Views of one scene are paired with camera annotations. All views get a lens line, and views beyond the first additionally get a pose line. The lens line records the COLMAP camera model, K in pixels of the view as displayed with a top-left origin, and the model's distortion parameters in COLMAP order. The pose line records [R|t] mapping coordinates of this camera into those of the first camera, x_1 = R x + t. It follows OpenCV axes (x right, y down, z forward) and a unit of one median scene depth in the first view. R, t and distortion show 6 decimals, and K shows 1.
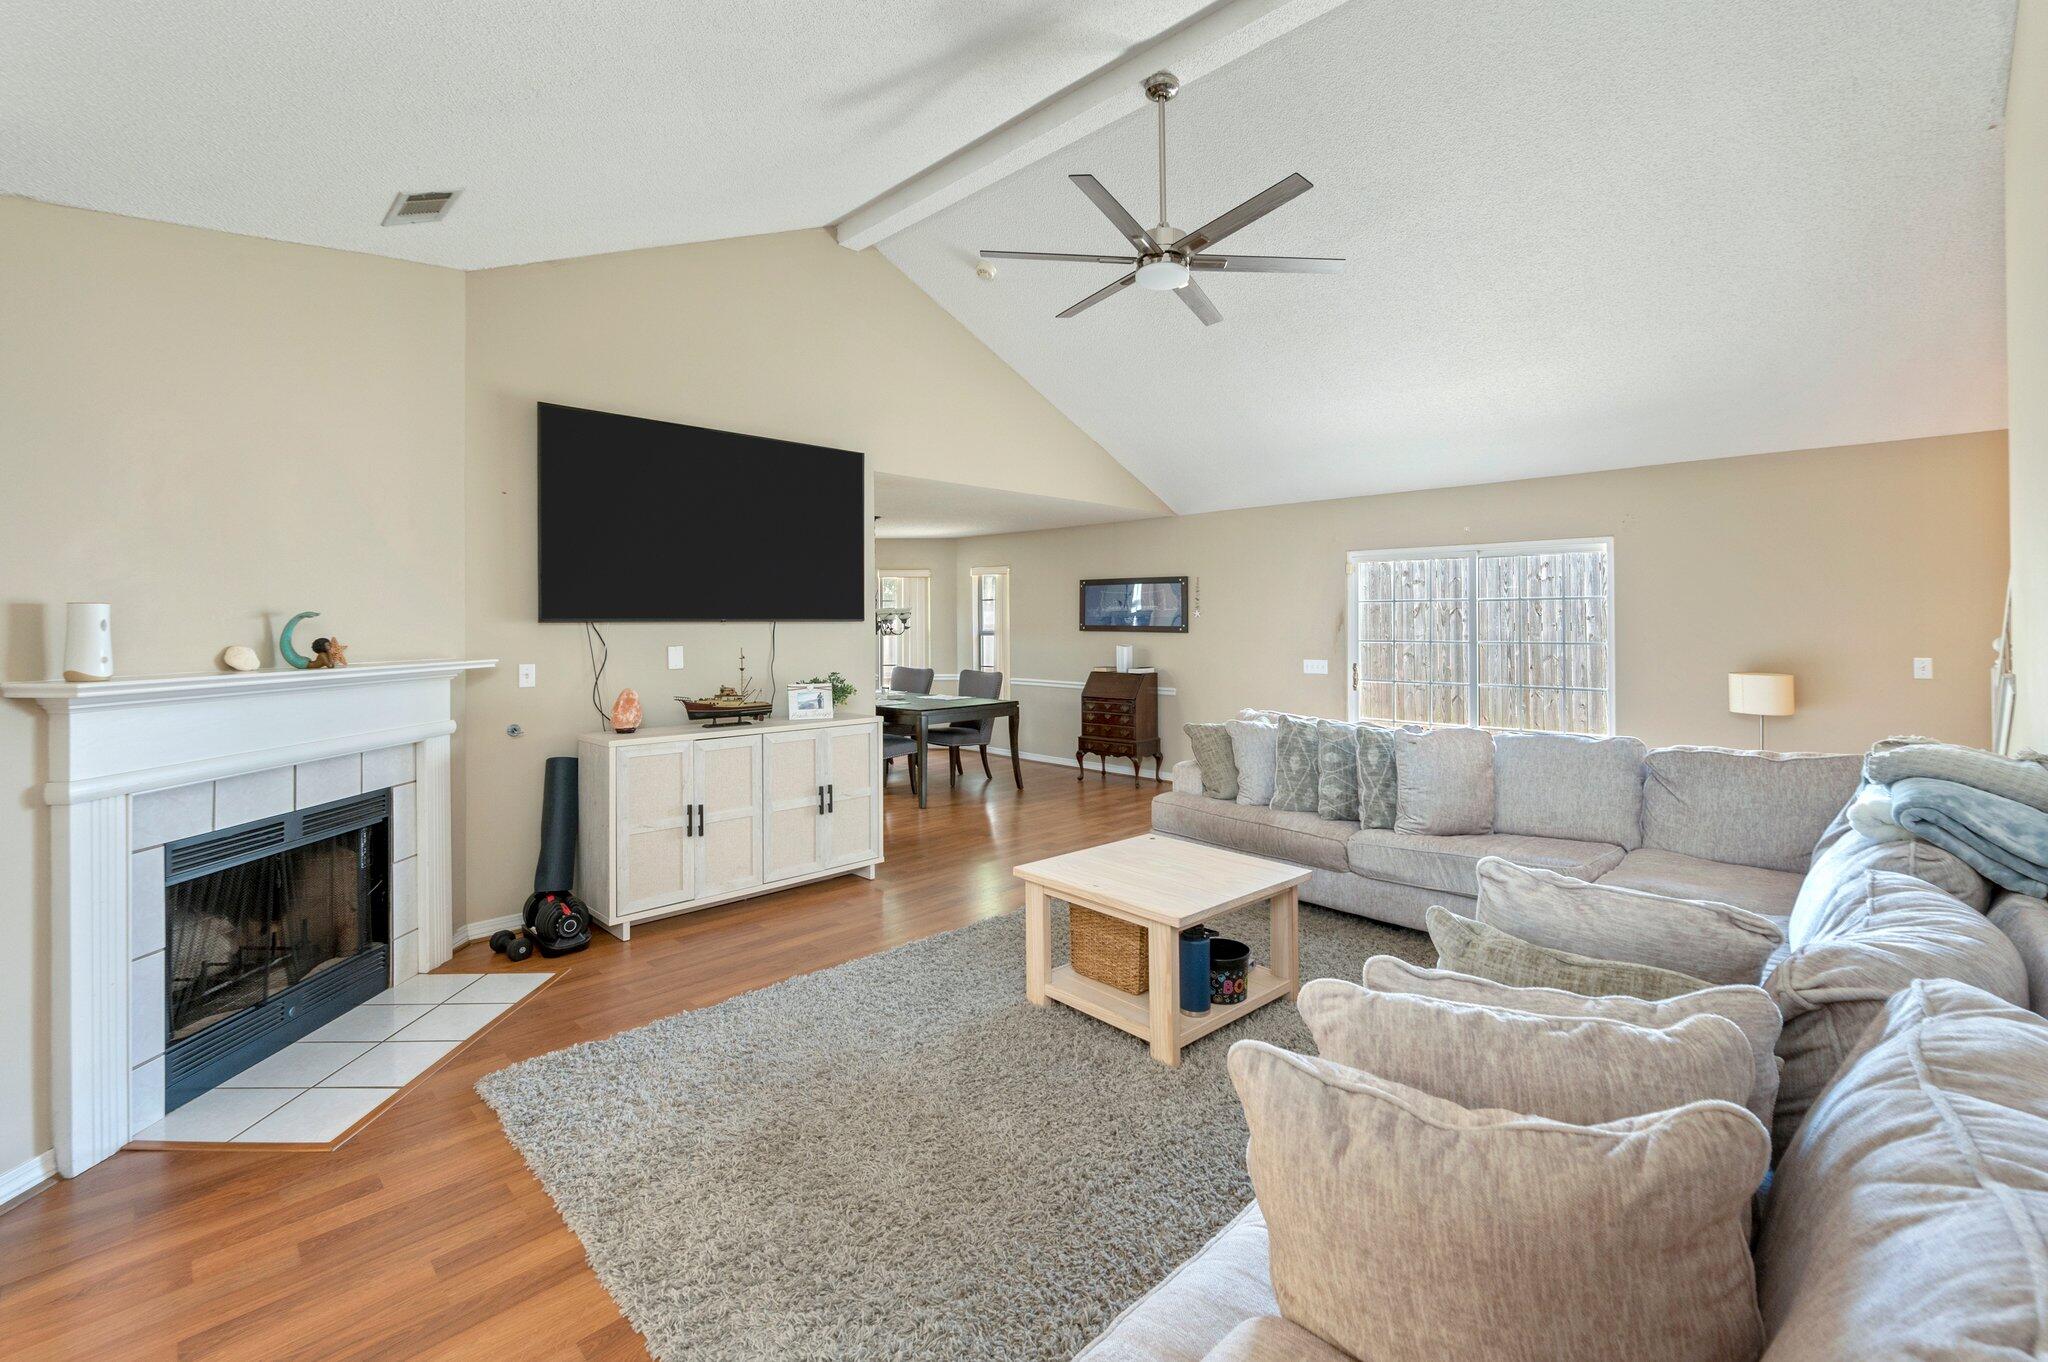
lens RADIAL K [[833.3, 0, 1042.0], [0, 833.3, 635.4], [0, 0, 1]] dist [0.000277, 0.000158]
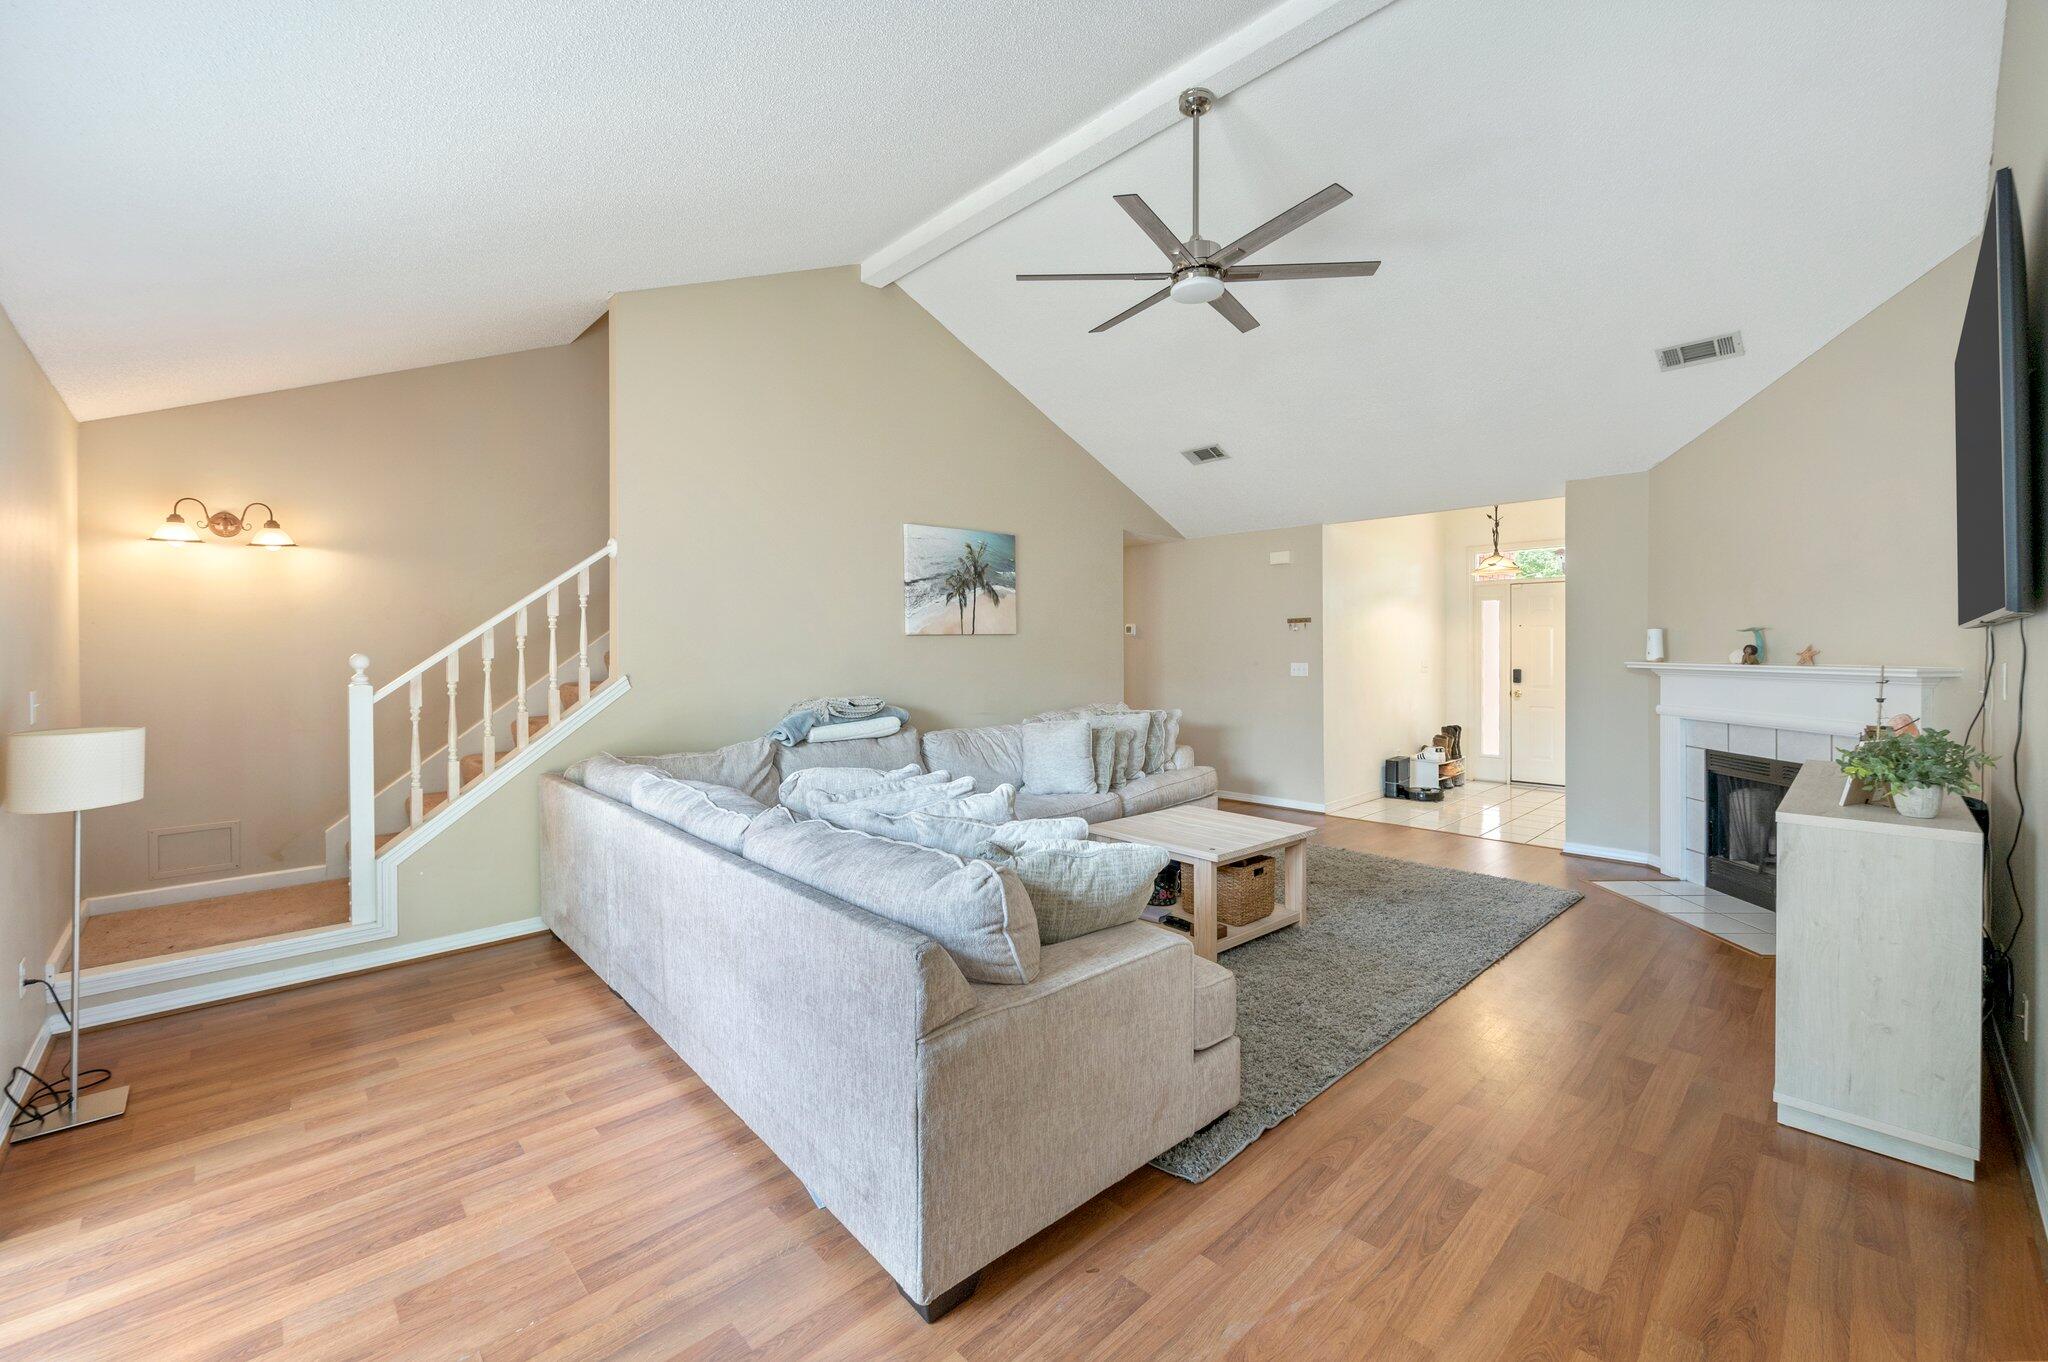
lens RADIAL K [[819.5, 0, 1024.1], [0, 819.5, 645.5], [0, 0, 1]] dist [-0.000870, -0.000128]
pose [[-0.999979, 0.005961, -0.002691, 0.344265], [0.005945, 0.999965, 0.005872, -0.008441], [0.002726, 0.005855, -0.999979, 1.816766]]
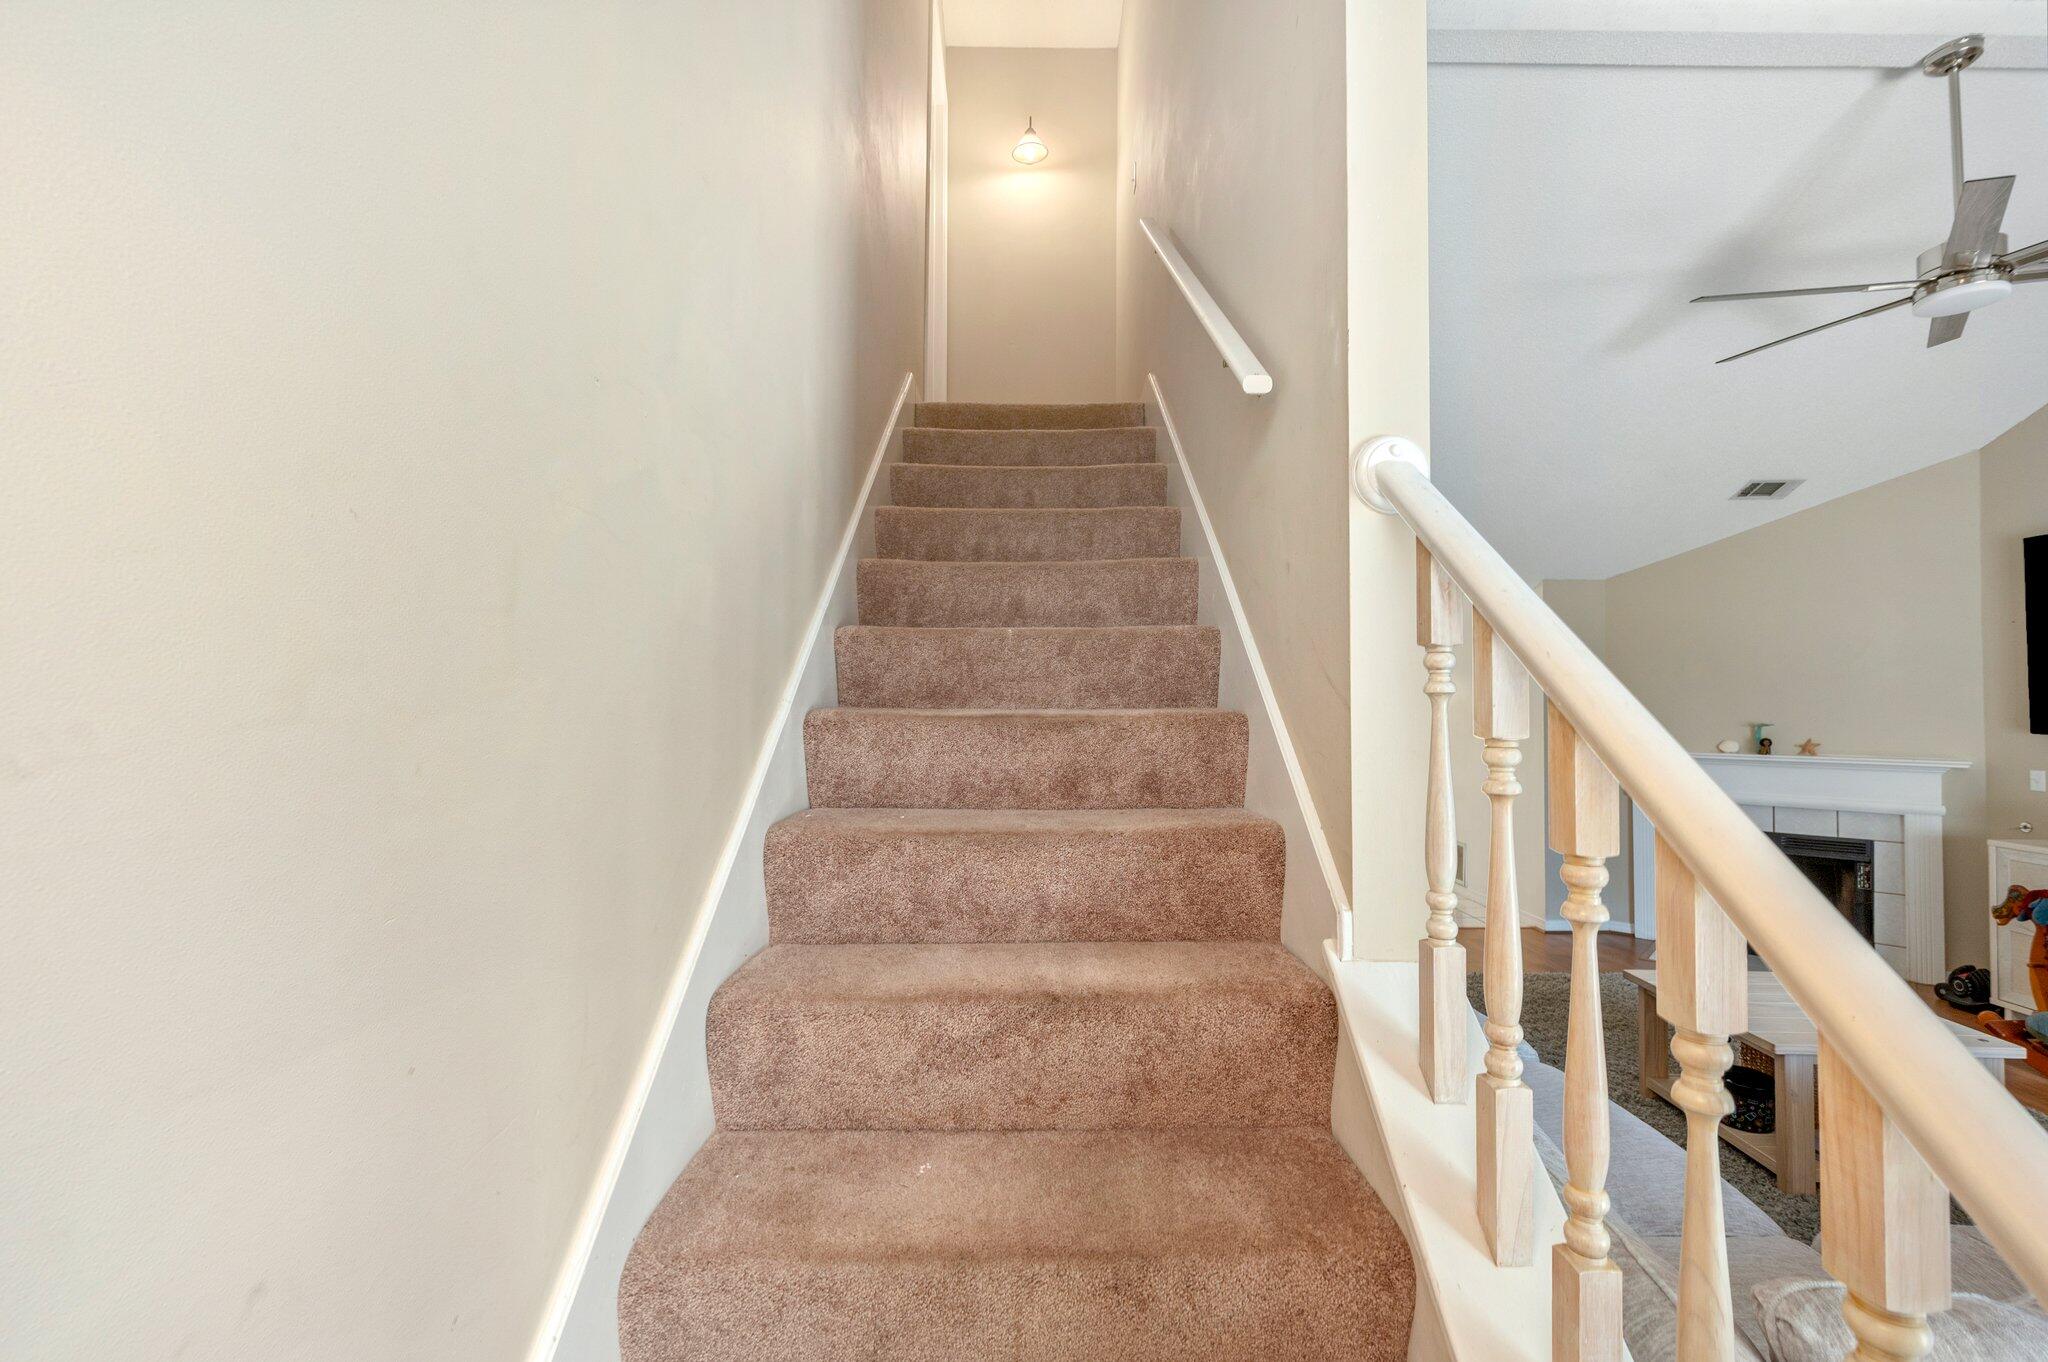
lens RADIAL K [[879.4, 0, 1024.0], [0, 879.4, 681.0], [0, 0, 1]] dist [-0.001995, 0.000203]
pose [[-0.687321, -0.014928, -0.726201, 1.215406], [-0.007381, 0.999881, -0.013568, -0.061159], [0.726316, -0.003966, -0.687349, 0.837158]]
